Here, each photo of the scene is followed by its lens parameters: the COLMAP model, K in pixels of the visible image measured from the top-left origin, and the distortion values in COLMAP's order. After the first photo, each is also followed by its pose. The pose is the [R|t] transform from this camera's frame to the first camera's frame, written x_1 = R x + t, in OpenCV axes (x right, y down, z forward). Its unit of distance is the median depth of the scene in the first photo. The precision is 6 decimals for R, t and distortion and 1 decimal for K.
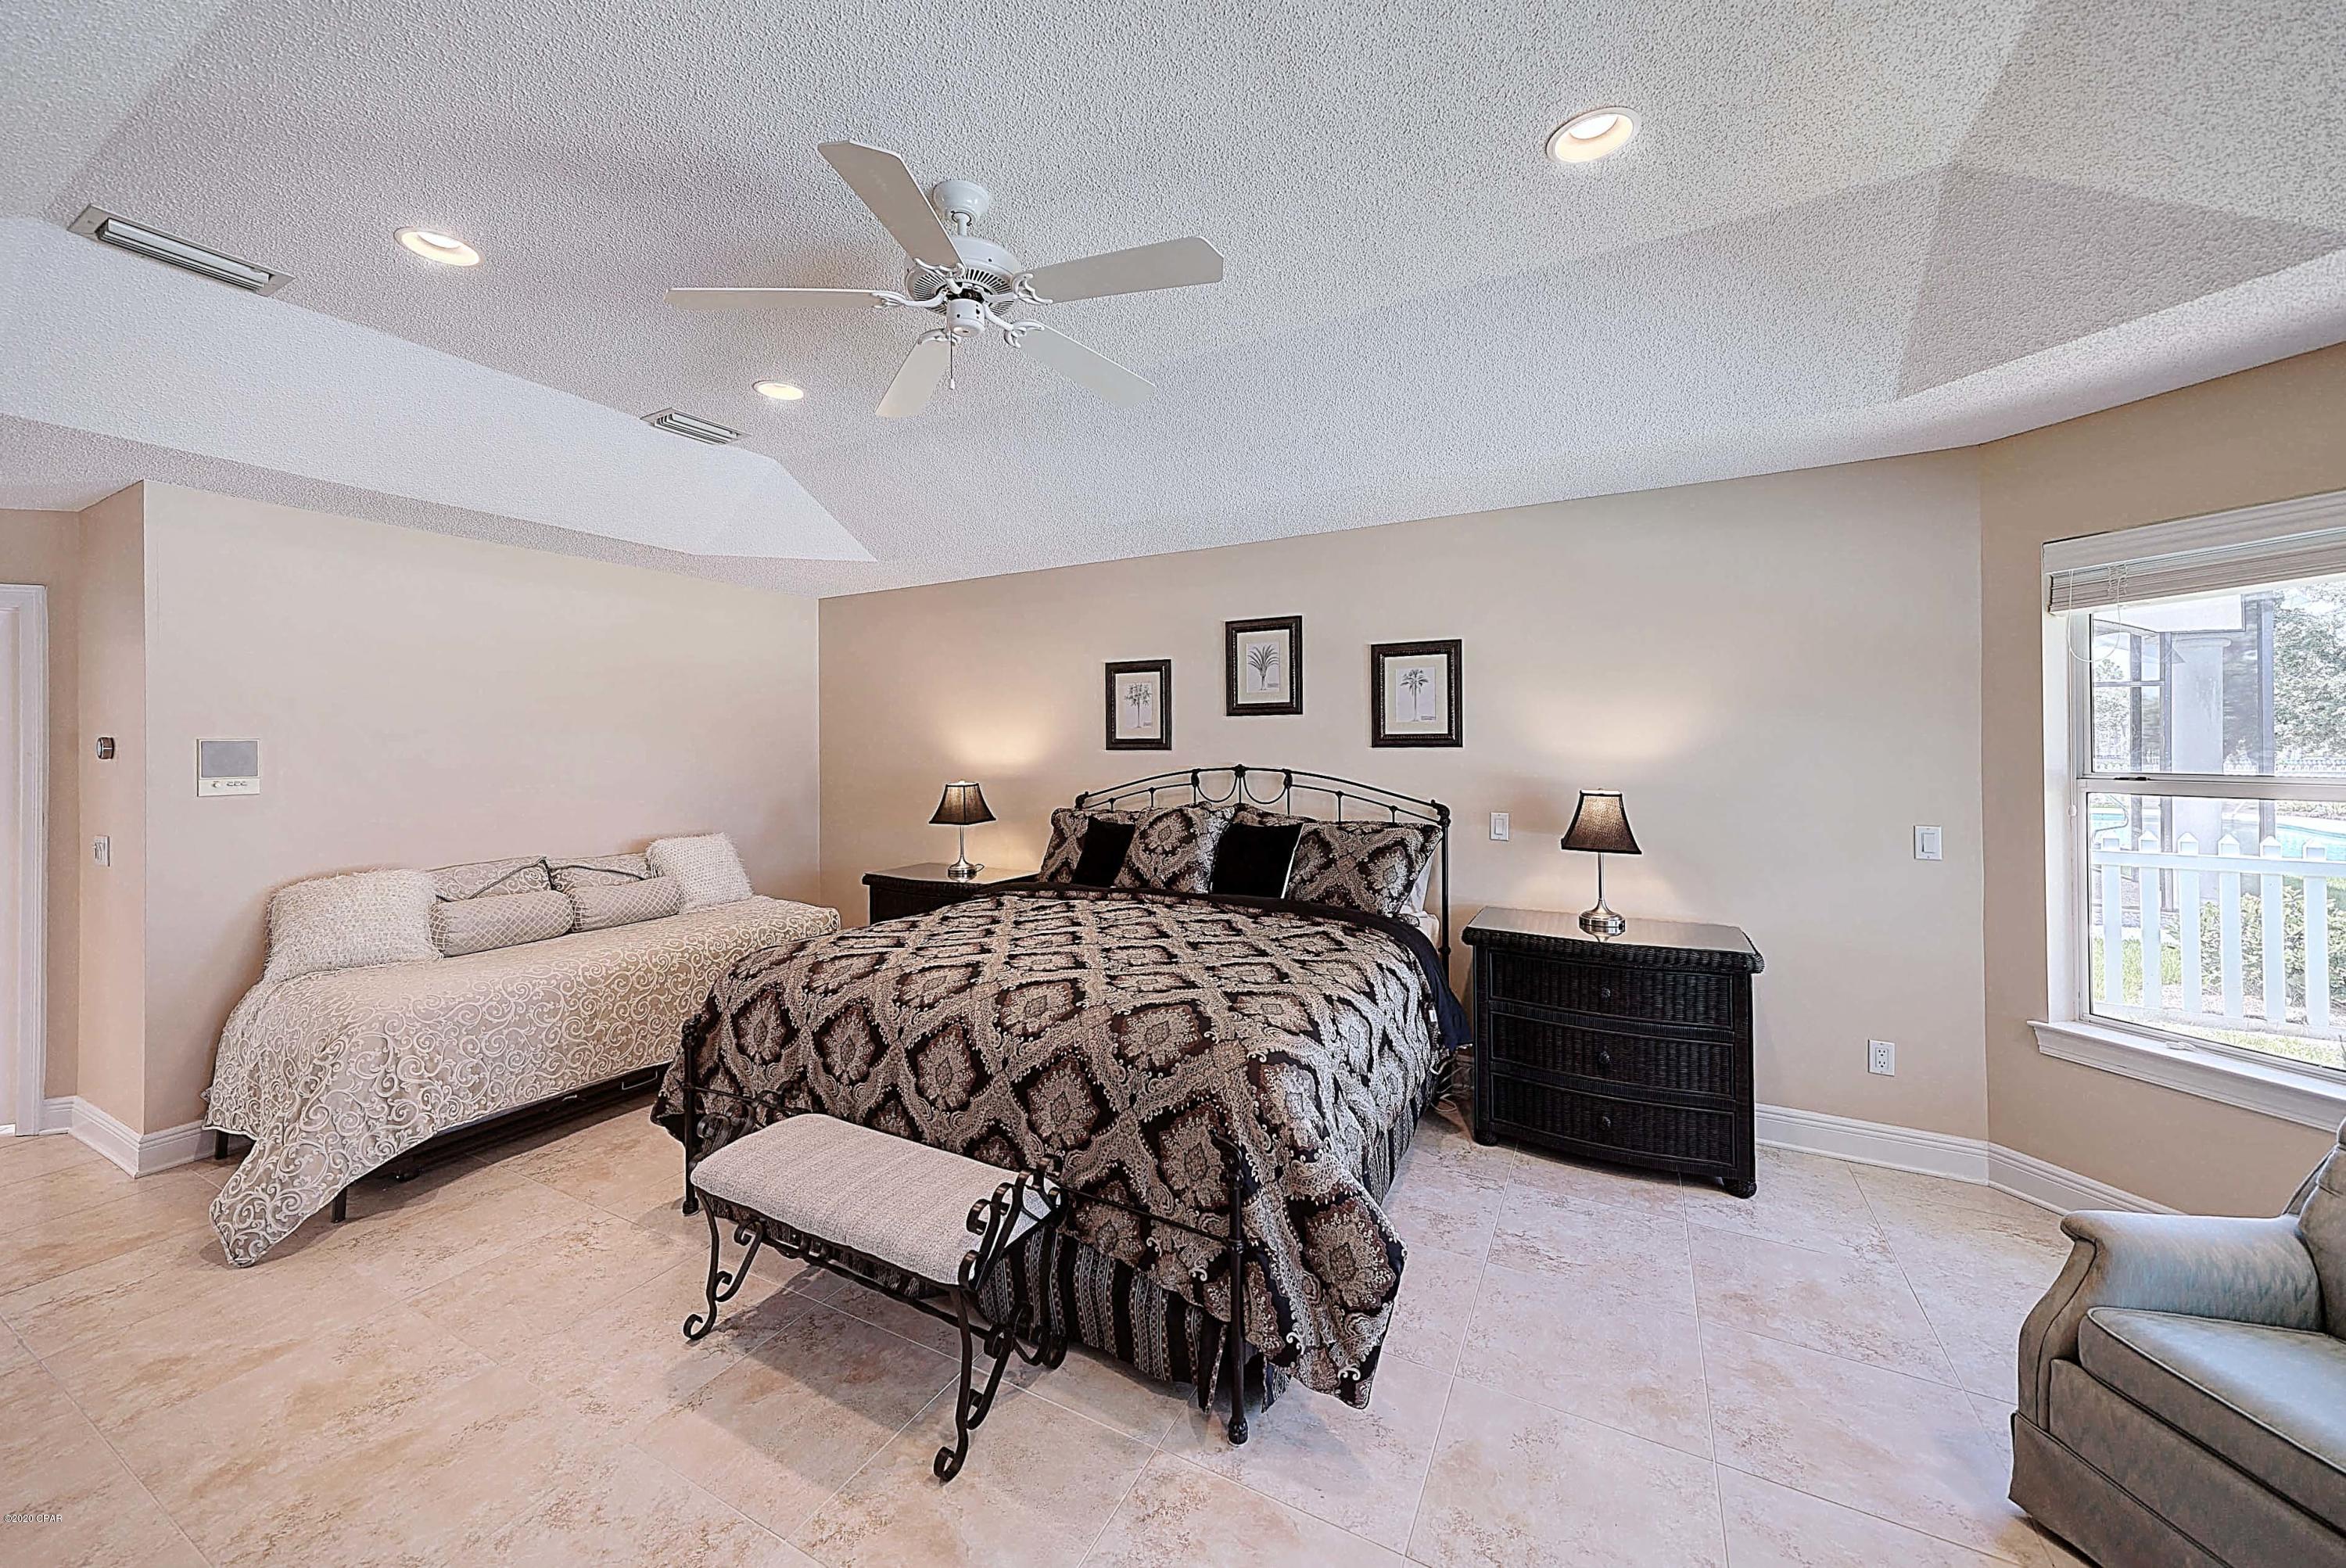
lens RADIAL K [[846.0, 0, 1086.2], [0, 846.0, 742.7], [0, 0, 1]] dist [0.012253, -0.000825]
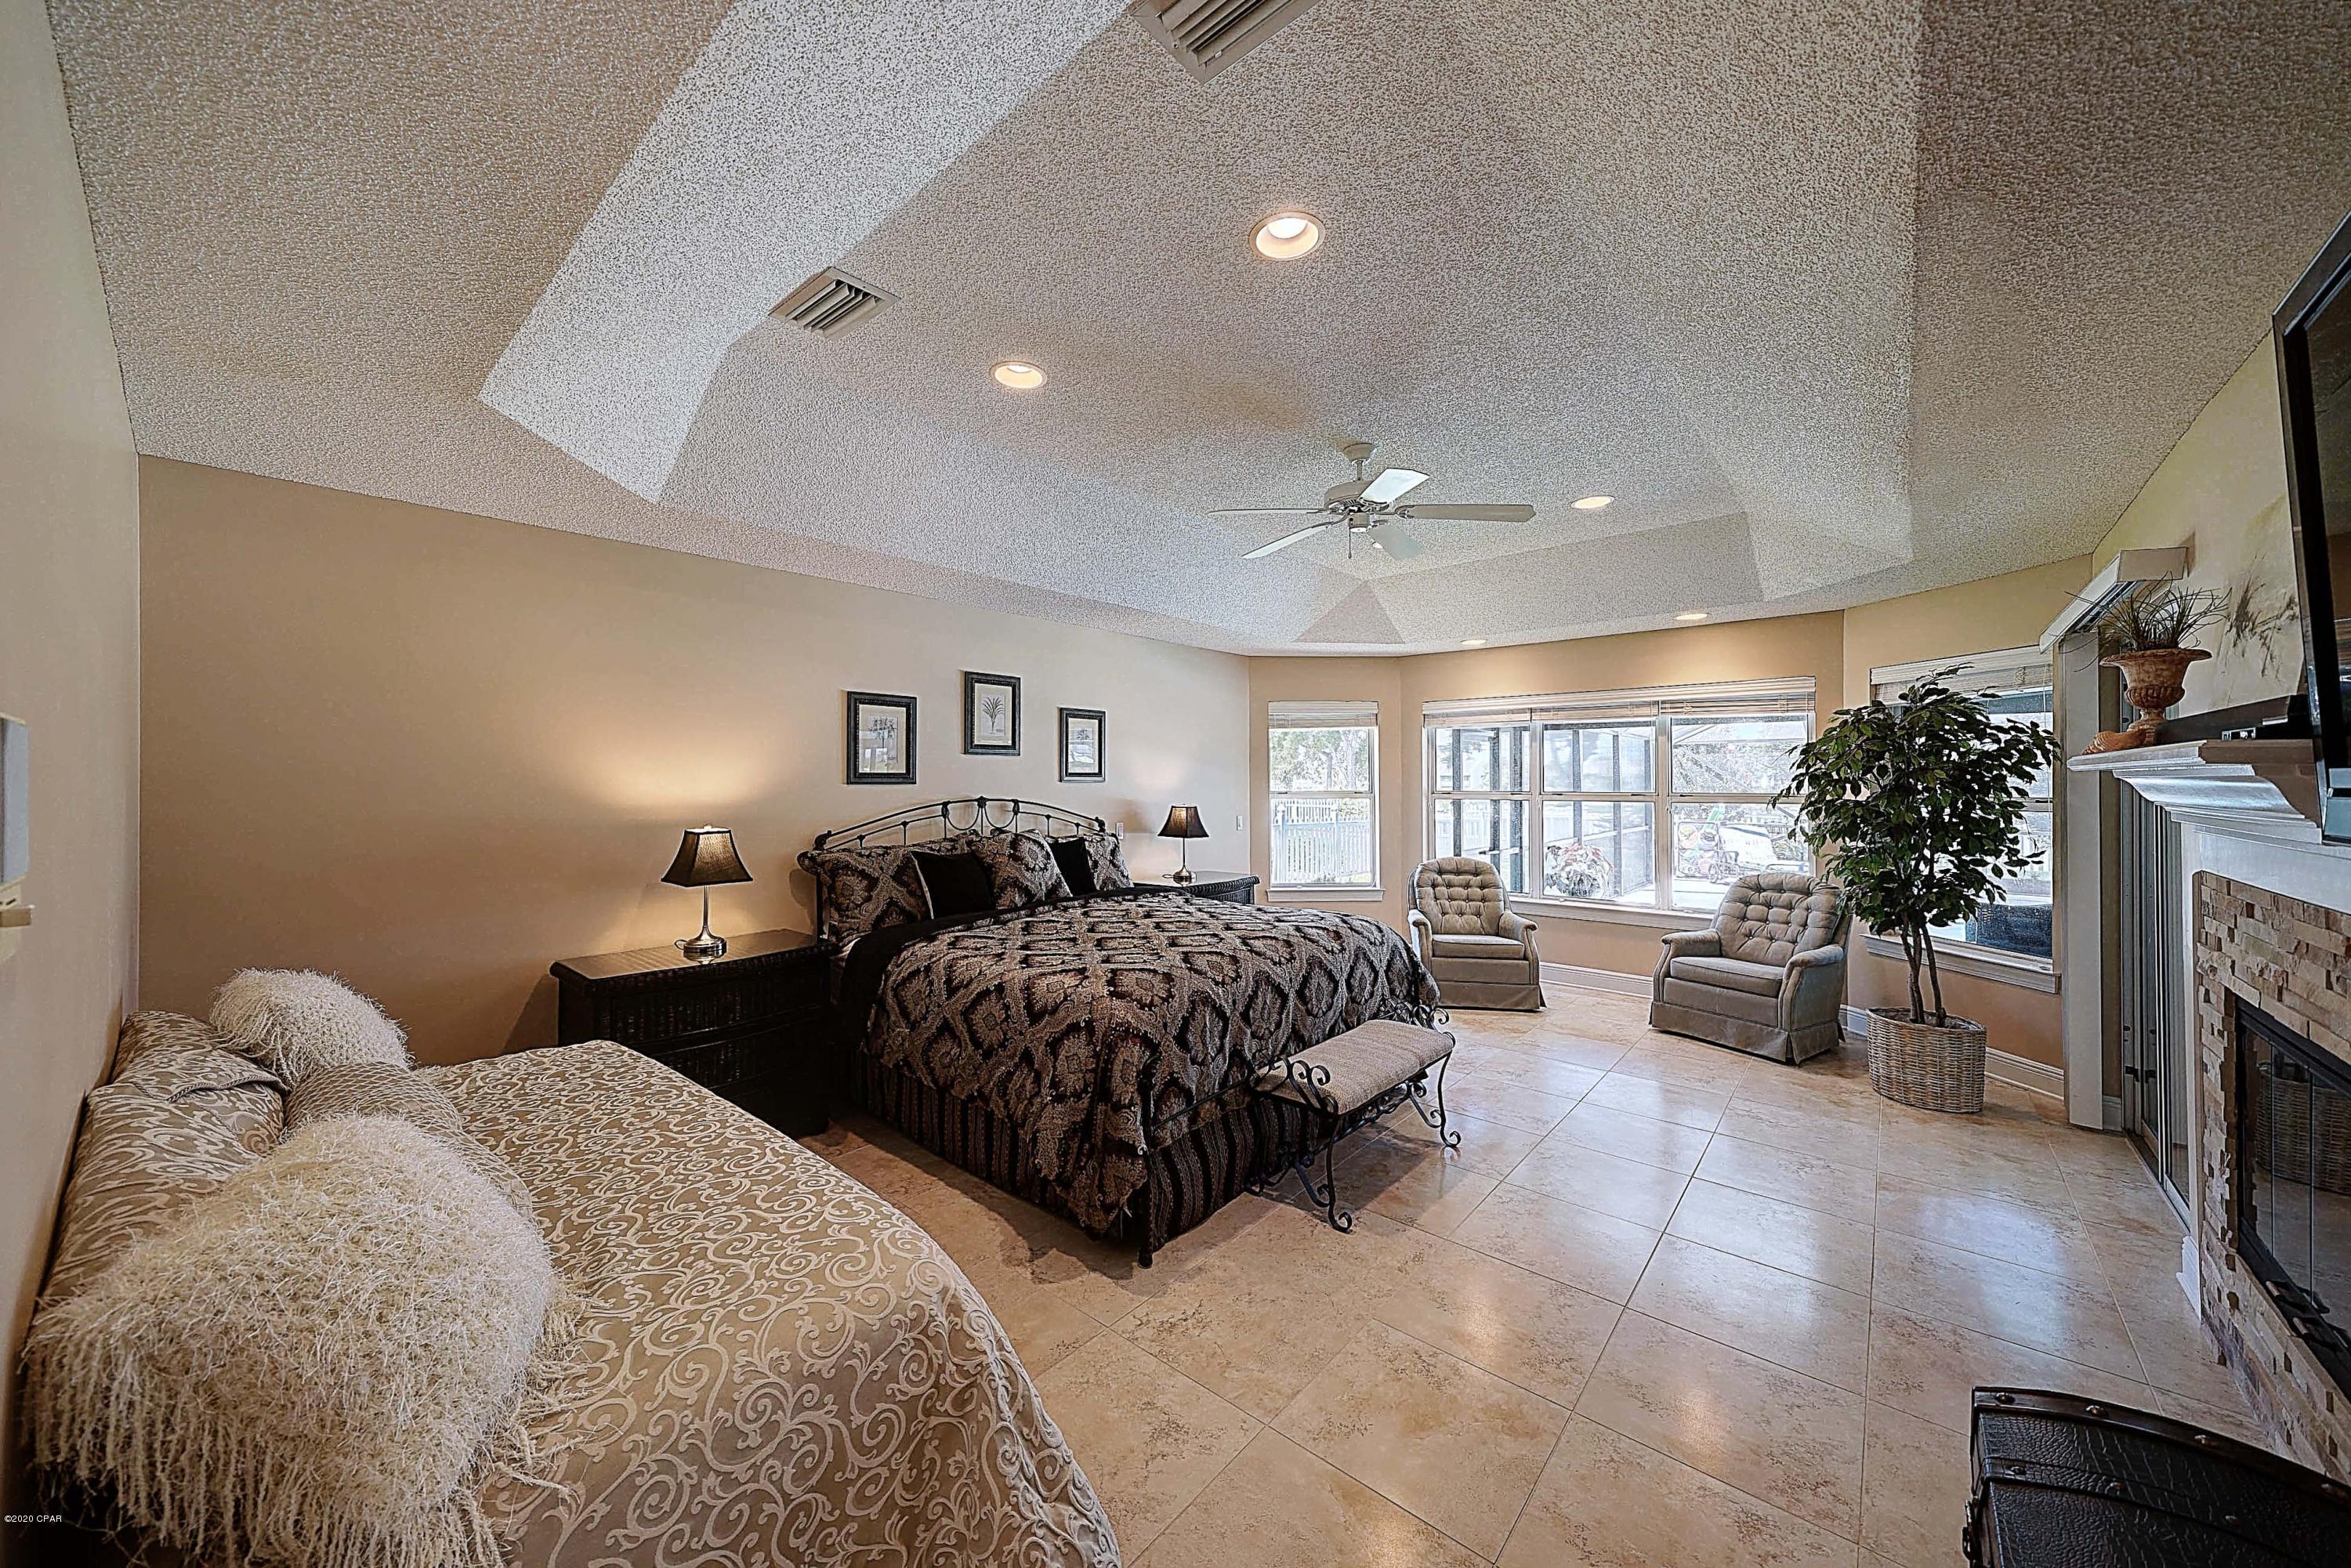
lens RADIAL K [[847.7, 0, 1166.8], [0, 847.7, 778.8], [0, 0, 1]] dist [0.012253, -0.000825]
pose [[0.201600, 0.008735, 0.979429, -0.885139], [0.000897, 0.999958, -0.009102, 0.011880], [-0.979467, 0.002714, 0.201584, 0.499806]]
